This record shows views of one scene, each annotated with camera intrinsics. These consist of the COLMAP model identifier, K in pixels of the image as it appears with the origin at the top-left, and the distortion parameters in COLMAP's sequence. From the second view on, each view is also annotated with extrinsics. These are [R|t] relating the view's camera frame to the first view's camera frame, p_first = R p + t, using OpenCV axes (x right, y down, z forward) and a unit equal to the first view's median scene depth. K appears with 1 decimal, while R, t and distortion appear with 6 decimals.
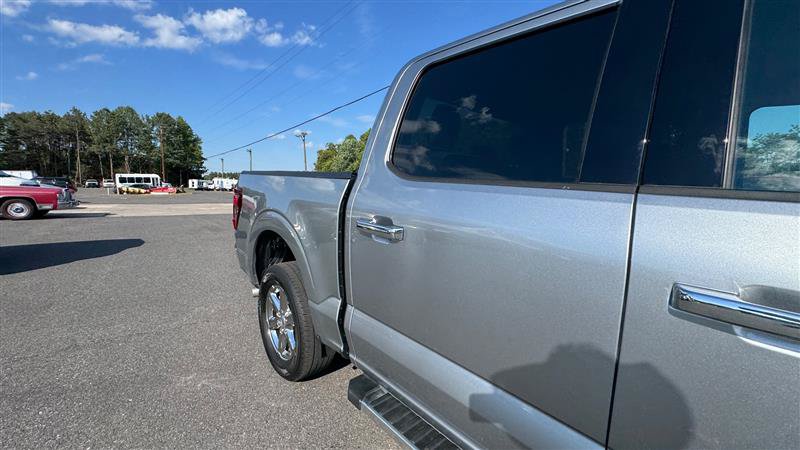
lens RADIAL K [[320.8, 0, 406.8], [0, 320.8, 227.7], [0, 0, 1]] dist [0.000271, 0.001059]
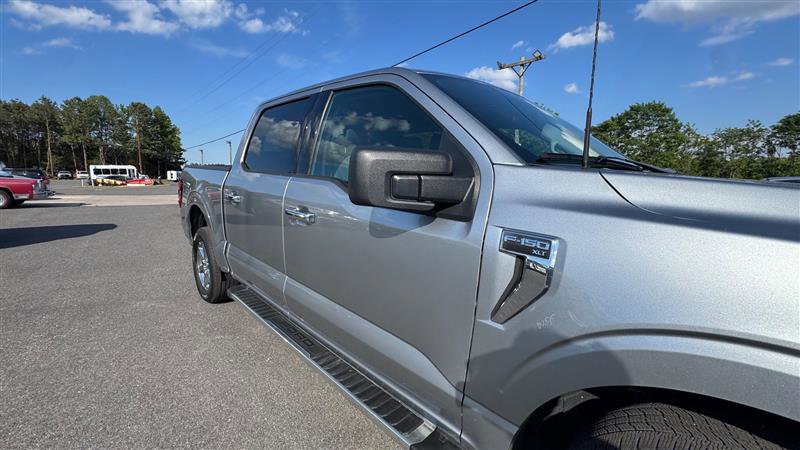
lens RADIAL K [[320.8, 0, 408.0], [0, 320.8, 229.4], [0, 0, 1]] dist [0.000271, 0.001059]
pose [[0.999168, -0.006568, 0.040243, 0.026819], [0.005343, 0.999522, 0.030458, 0.004298], [-0.040424, -0.030218, 0.998726, -0.028918]]
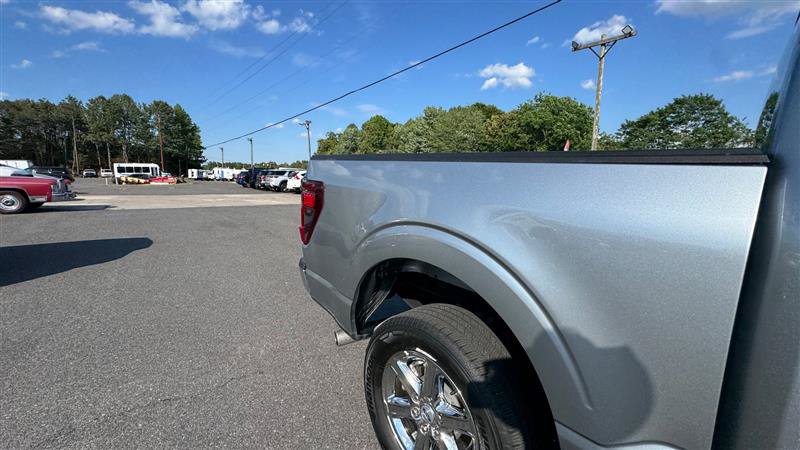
lens RADIAL K [[320.8, 0, 405.5], [0, 320.8, 223.7], [0, 0, 1]] dist [0.000271, 0.001059]
pose [[1.000000, -0.000143, 0.000924, -0.022172], [0.000125, 0.999820, 0.018951, -0.003259], [-0.000927, -0.018951, 0.999820, 0.022299]]
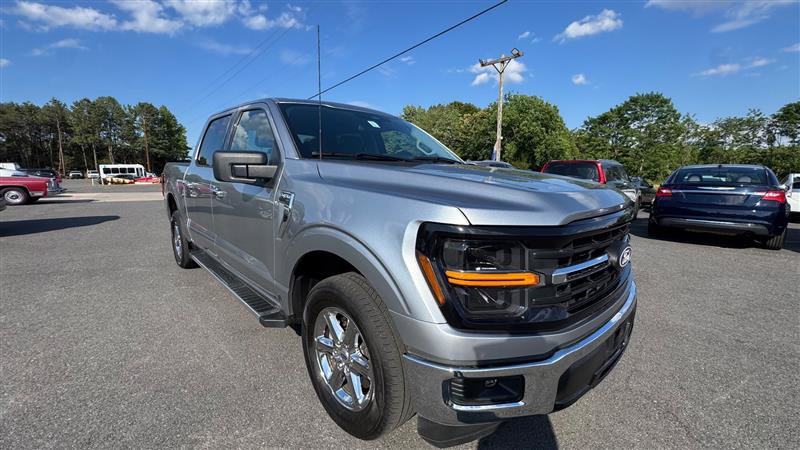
lens RADIAL K [[320.8, 0, 410.0], [0, 320.8, 231.7], [0, 0, 1]] dist [0.000271, 0.001059]
pose [[0.999573, -0.018914, 0.022293, 0.051768], [0.017731, 0.998484, 0.052111, 0.008764], [-0.023245, -0.051694, 0.998392, -0.052600]]
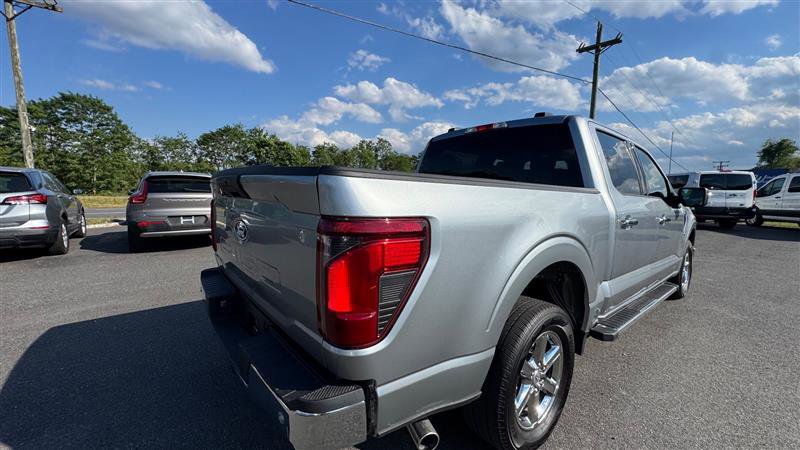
lens RADIAL K [[320.8, 0, 400.5], [0, 320.8, 219.2], [0, 0, 1]] dist [0.000271, 0.001059]
pose [[0.057905, -0.120574, 0.991014, -0.060809], [0.122770, 0.986005, 0.112791, -0.011214], [-0.990744, 0.115136, 0.071897, 0.067391]]
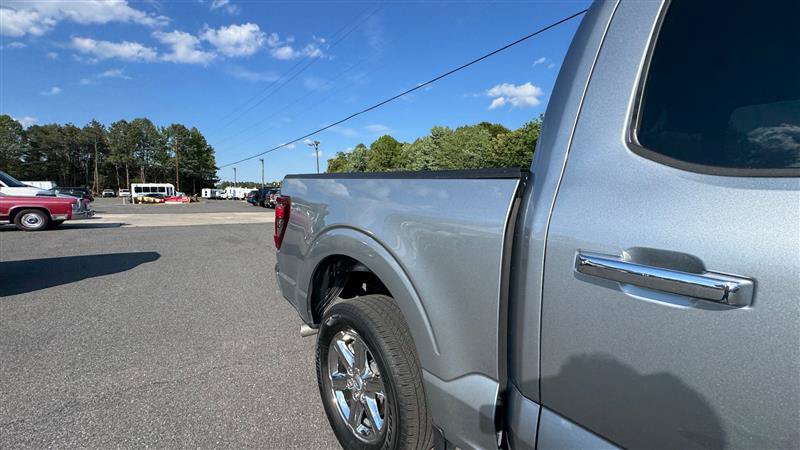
lens RADIAL K [[320.8, 0, 406.5], [0, 320.8, 225.4], [0, 0, 1]] dist [0.000271, 0.001059]
pose [[0.999659, -0.003667, -0.025849, -0.013453], [0.002852, 0.999500, -0.031503, -0.001743], [0.025952, 0.031418, 0.999169, 0.014774]]
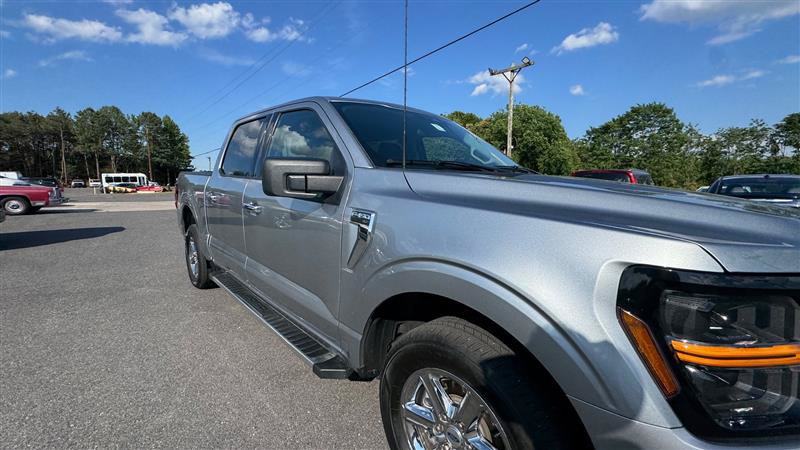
lens RADIAL K [[320.8, 0, 408.8], [0, 320.8, 230.4], [0, 0, 1]] dist [0.000271, 0.001059]
pose [[0.999619, -0.016732, 0.021935, 0.040000], [0.016275, 0.999651, 0.020821, 0.006783], [-0.022275, -0.020456, 0.999543, -0.042262]]
